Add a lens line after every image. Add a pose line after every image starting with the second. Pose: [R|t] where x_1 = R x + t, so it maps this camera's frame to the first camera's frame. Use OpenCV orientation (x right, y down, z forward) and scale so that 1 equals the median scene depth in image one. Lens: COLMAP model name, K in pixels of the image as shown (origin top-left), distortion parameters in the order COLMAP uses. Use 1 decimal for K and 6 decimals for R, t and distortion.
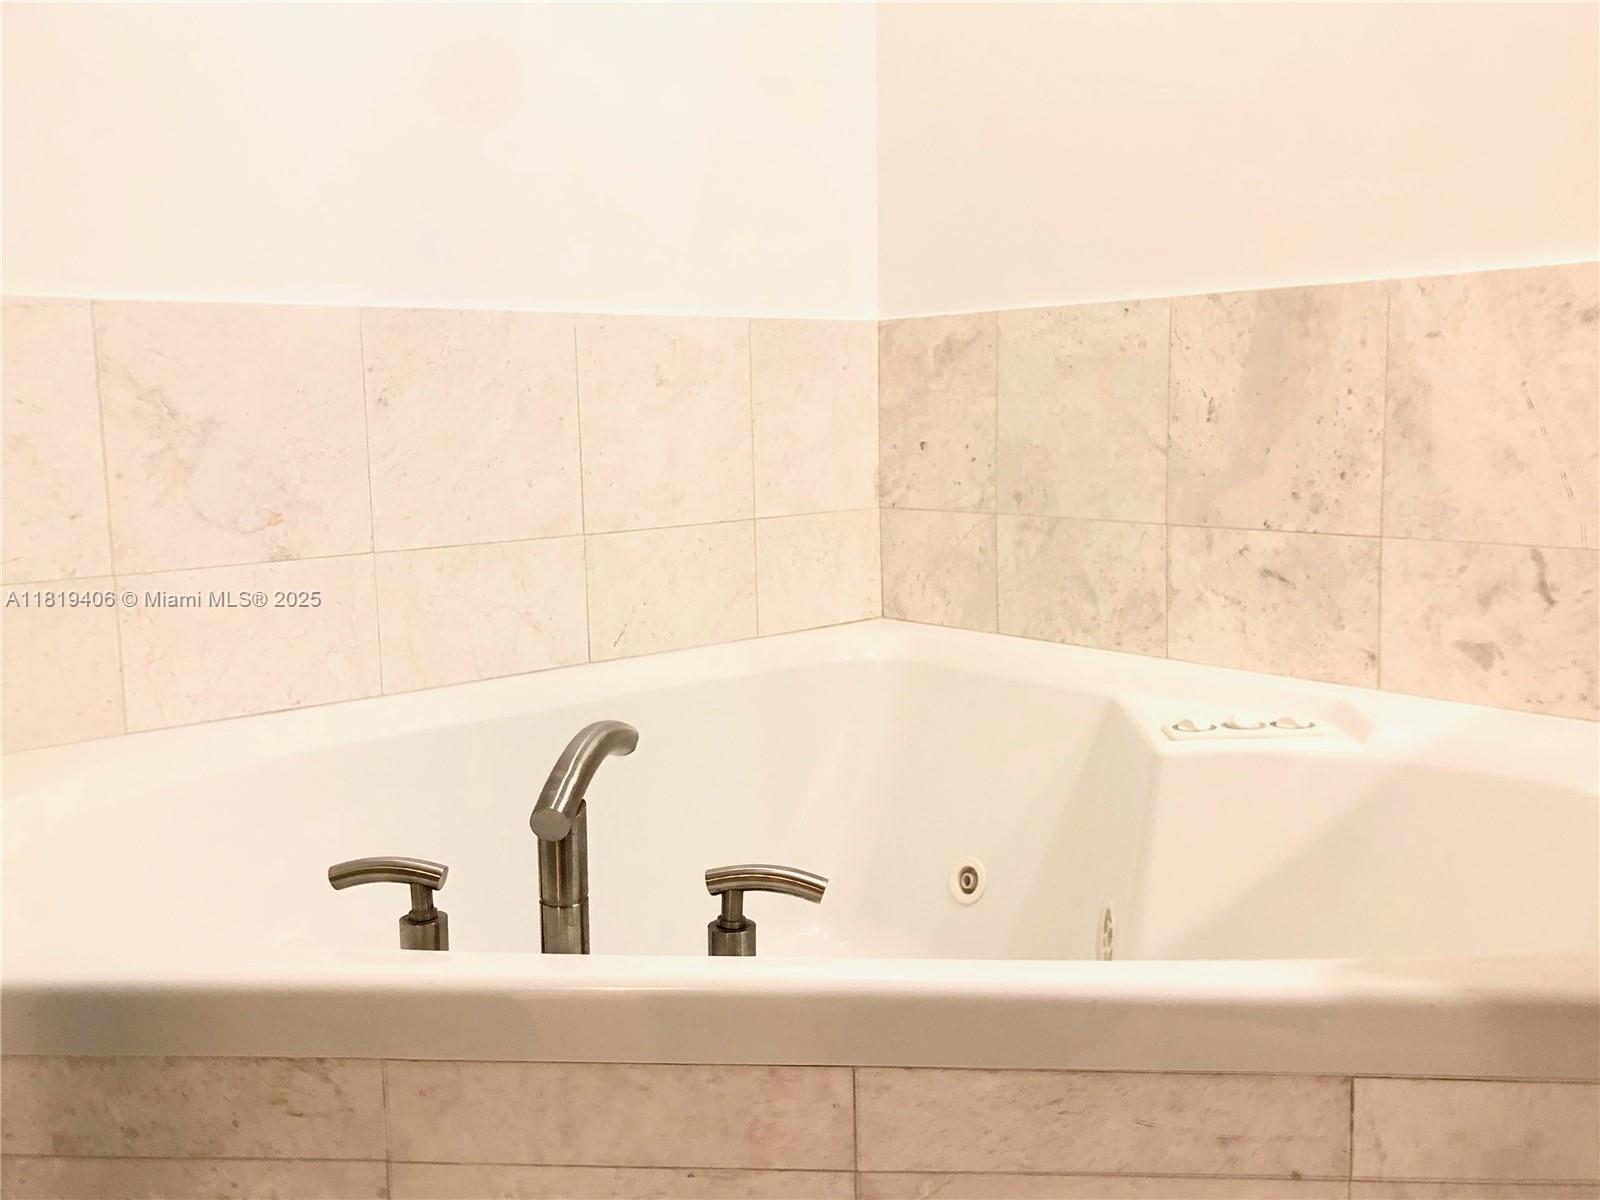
lens RADIAL K [[1439.3, 0, 803.3], [0, 1439.3, 601.9], [0, 0, 1]] dist [0.040347, -0.014347]
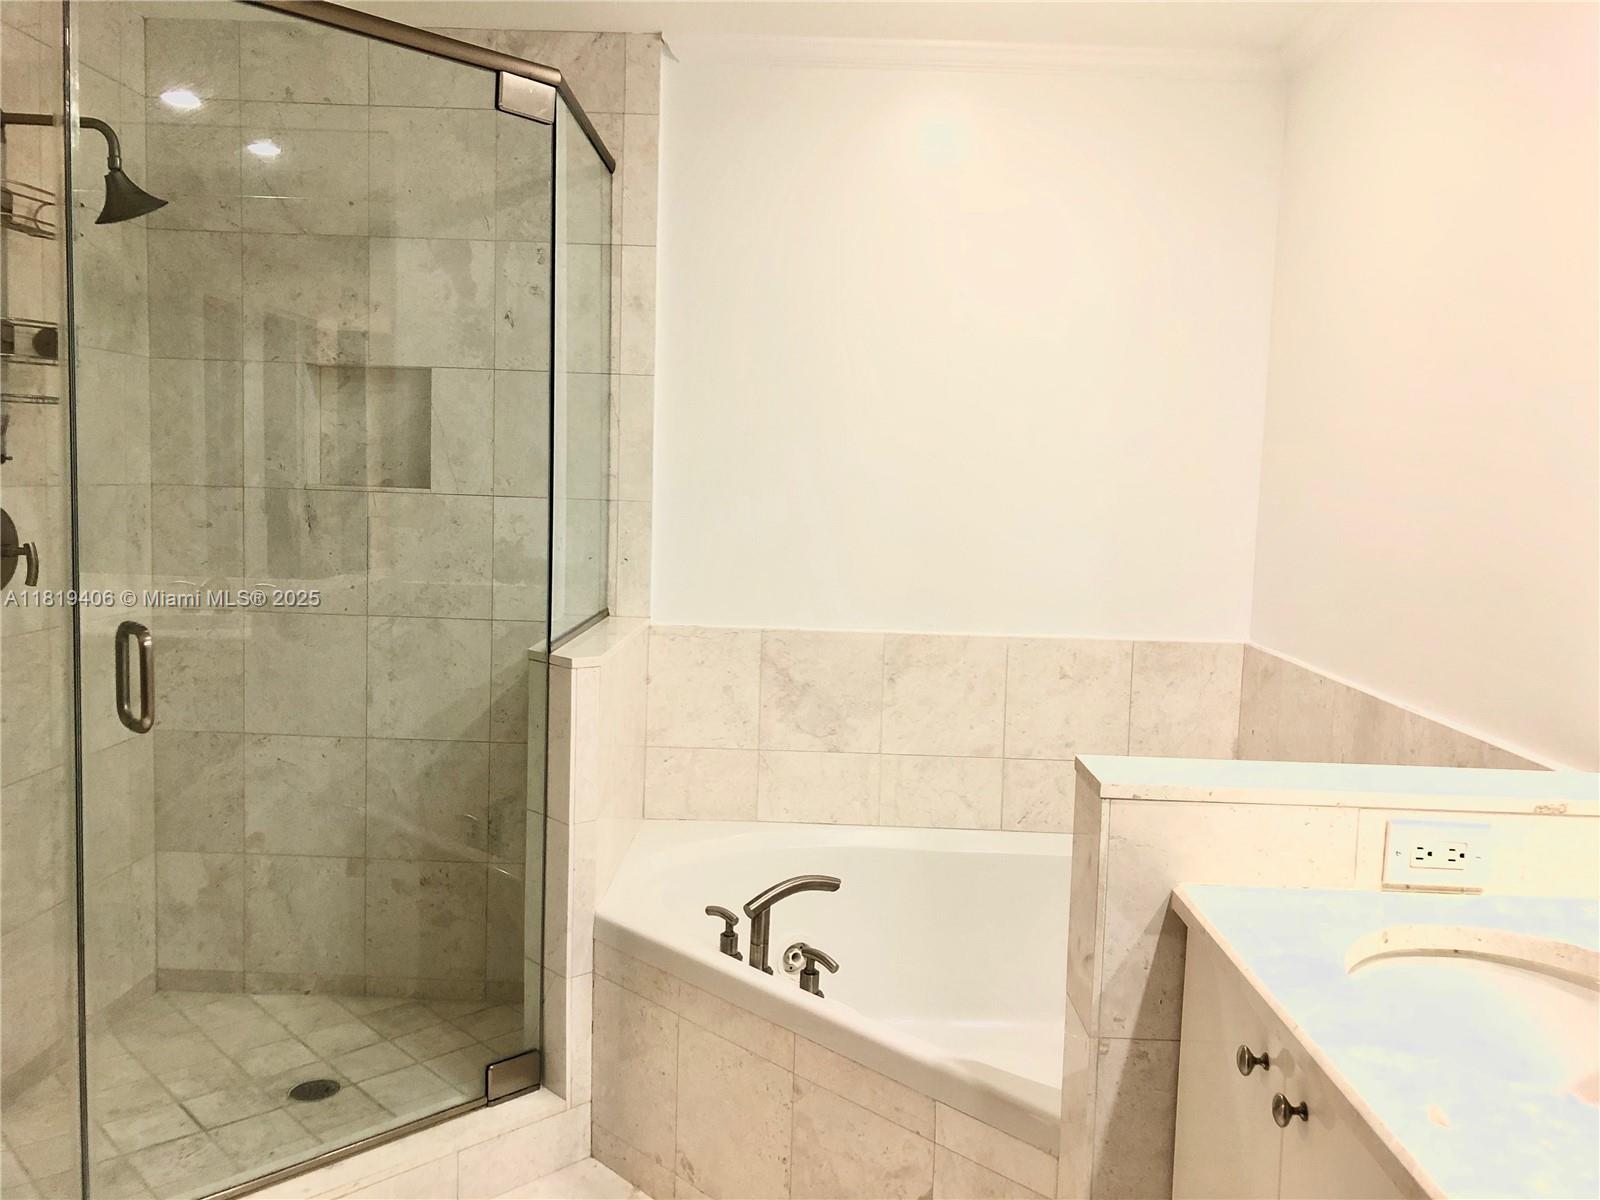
lens RADIAL K [[1324.3, 0, 802.9], [0, 1324.3, 598.6], [0, 0, 1]] dist [0.049034, -0.051679]
pose [[0.749824, 0.111599, -0.652158, 0.786209], [-0.136344, 0.990580, 0.012748, -0.254616], [0.647437, 0.079359, 0.757976, -0.459873]]
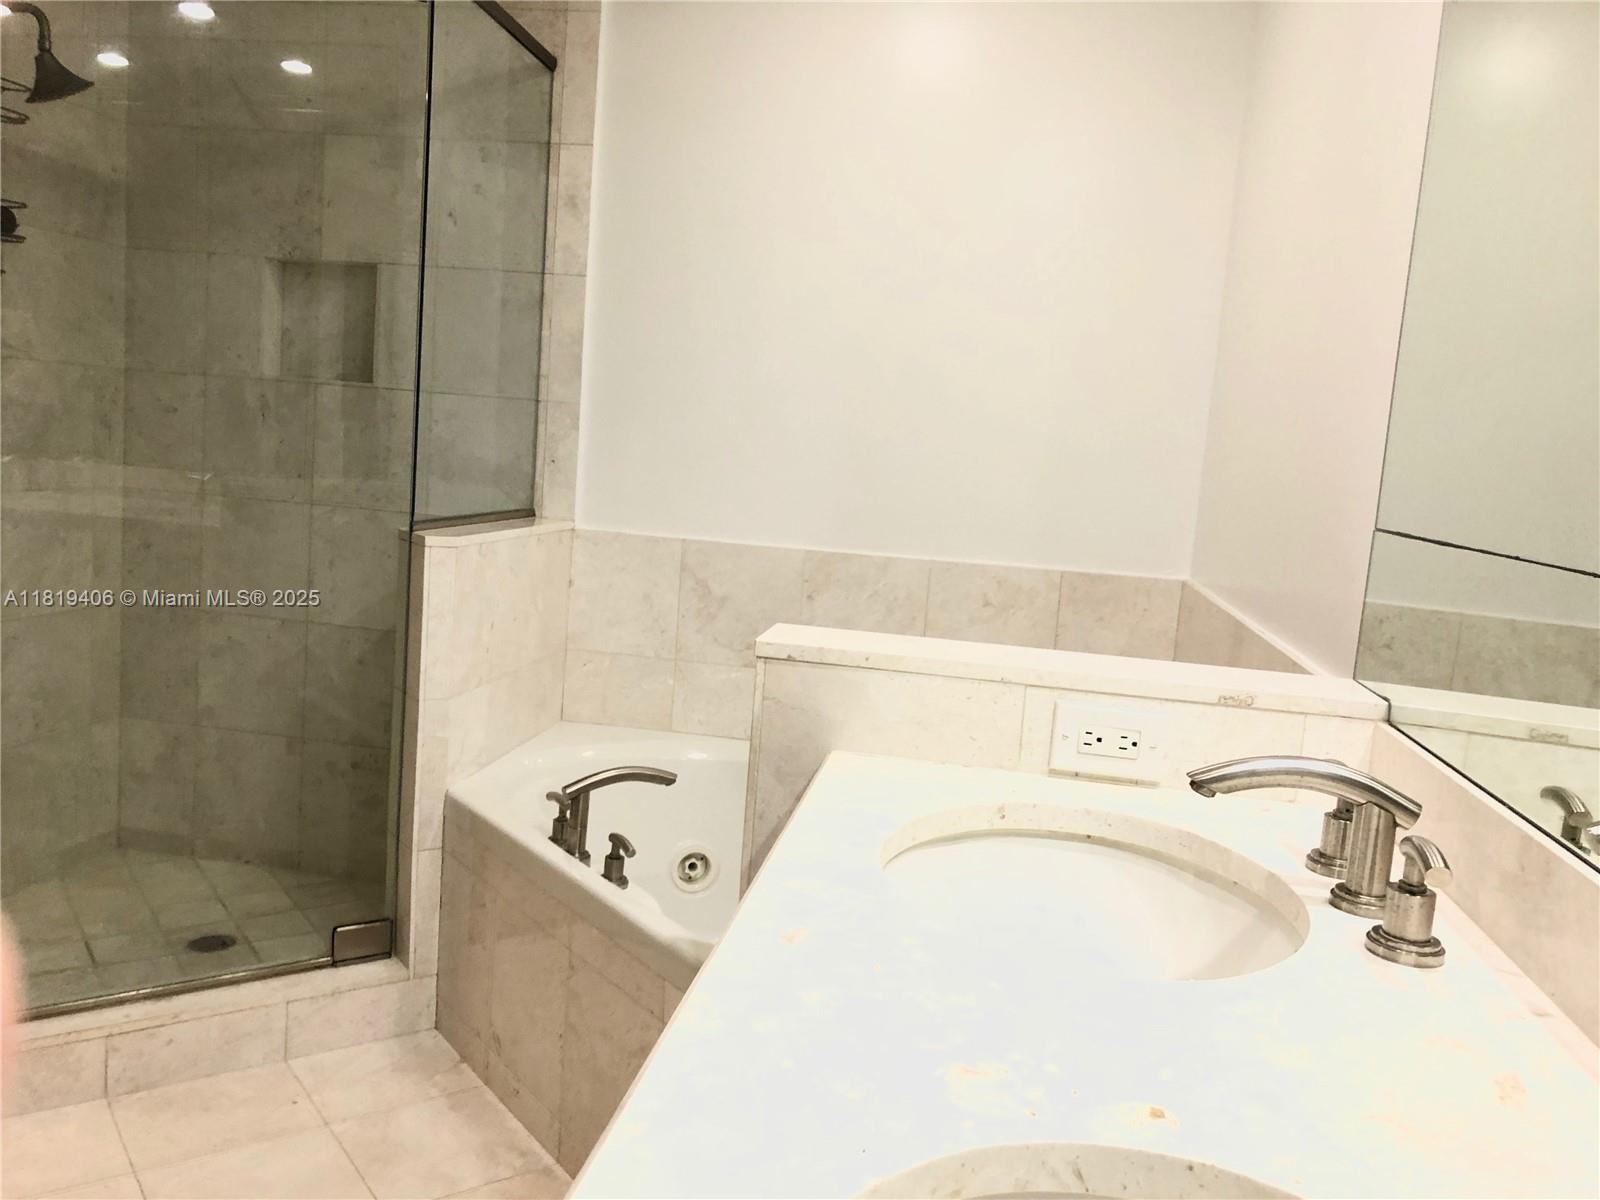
lens RADIAL K [[1324.3, 0, 784.9], [0, 1324.3, 607.8], [0, 0, 1]] dist [0.049034, -0.051679]
pose [[0.634116, 0.167919, -0.754785, 1.027019], [-0.190325, 0.979999, 0.058126, -0.221080], [0.749449, 0.106795, 0.653392, -0.181379]]
